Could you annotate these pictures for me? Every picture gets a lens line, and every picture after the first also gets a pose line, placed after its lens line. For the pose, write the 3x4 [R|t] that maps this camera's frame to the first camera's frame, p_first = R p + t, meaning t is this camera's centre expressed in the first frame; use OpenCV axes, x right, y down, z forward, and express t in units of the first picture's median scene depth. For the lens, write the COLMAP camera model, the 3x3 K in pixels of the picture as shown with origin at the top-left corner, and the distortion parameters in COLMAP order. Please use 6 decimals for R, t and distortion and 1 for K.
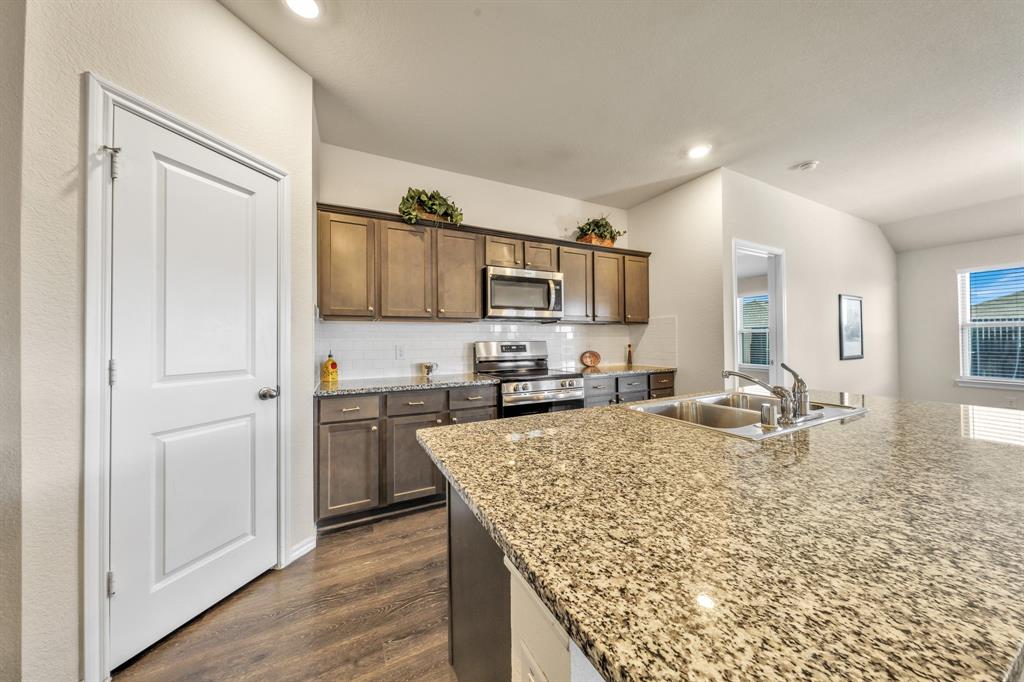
lens RADIAL K [[350.7, 0, 517.7], [0, 350.7, 342.2], [0, 0, 1]] dist [-0.005023, 0.000898]
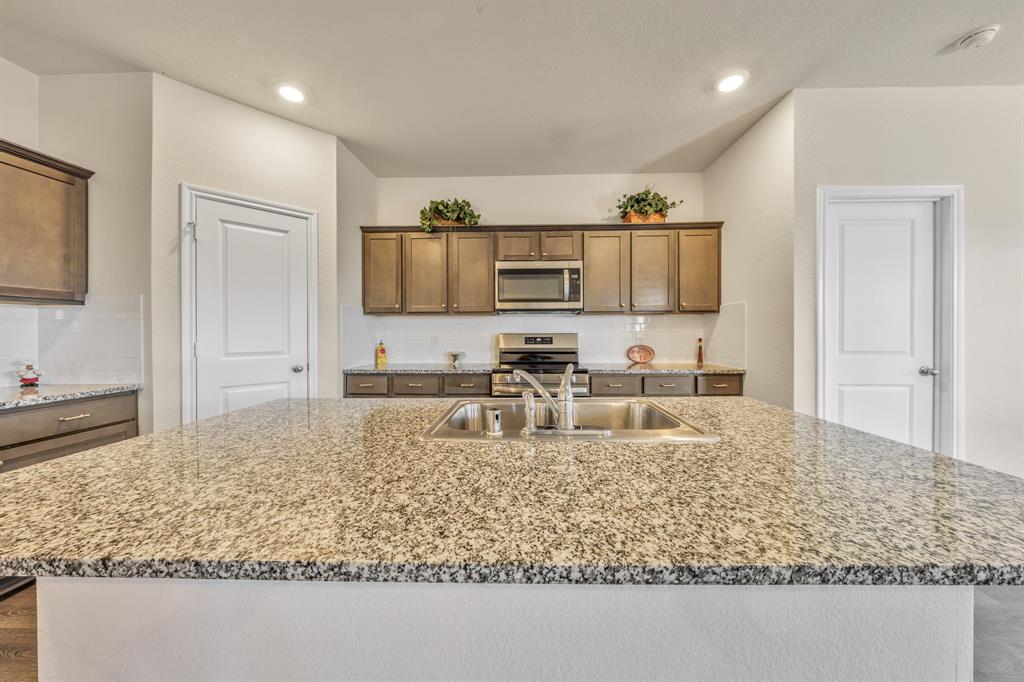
lens RADIAL K [[350.7, 0, 511.7], [0, 350.7, 340.8], [0, 0, 1]] dist [-0.005023, 0.000898]
pose [[0.870906, 0.018039, -0.491119, 0.466186], [-0.007225, 0.999688, 0.023907, -0.005393], [0.491397, -0.017272, 0.870765, 0.102339]]
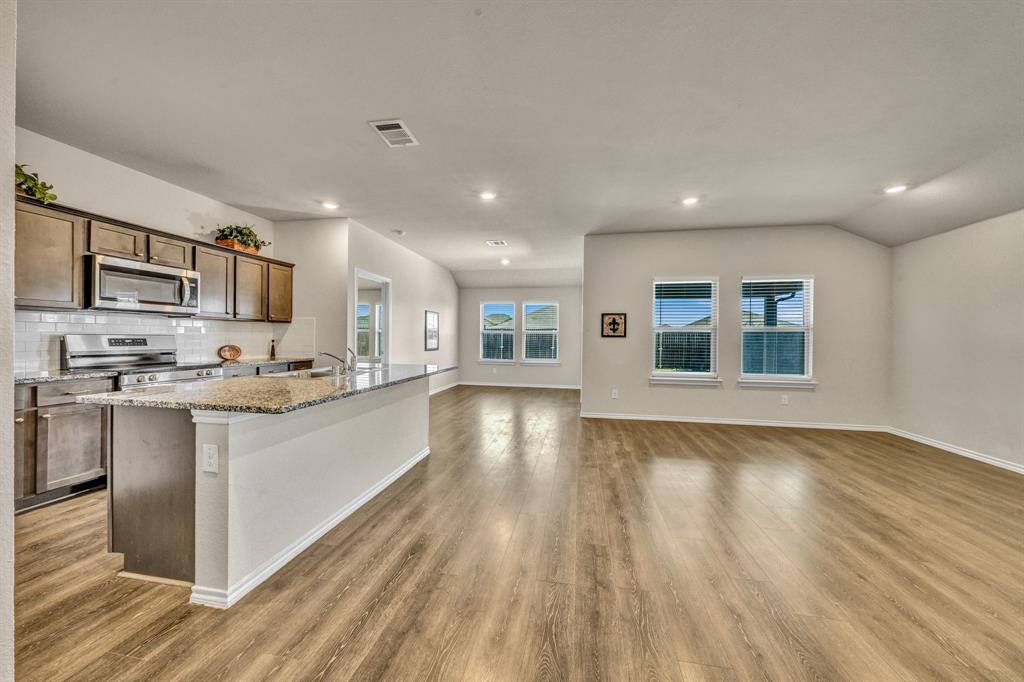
lens RADIAL K [[350.7, 0, 521.3], [0, 350.7, 341.6], [0, 0, 1]] dist [-0.005023, 0.000898]
pose [[0.617453, 0.011664, 0.786521, -0.111281], [-0.017775, 0.999842, -0.000874, -0.001185], [-0.786407, -0.013441, 0.617562, -0.481383]]
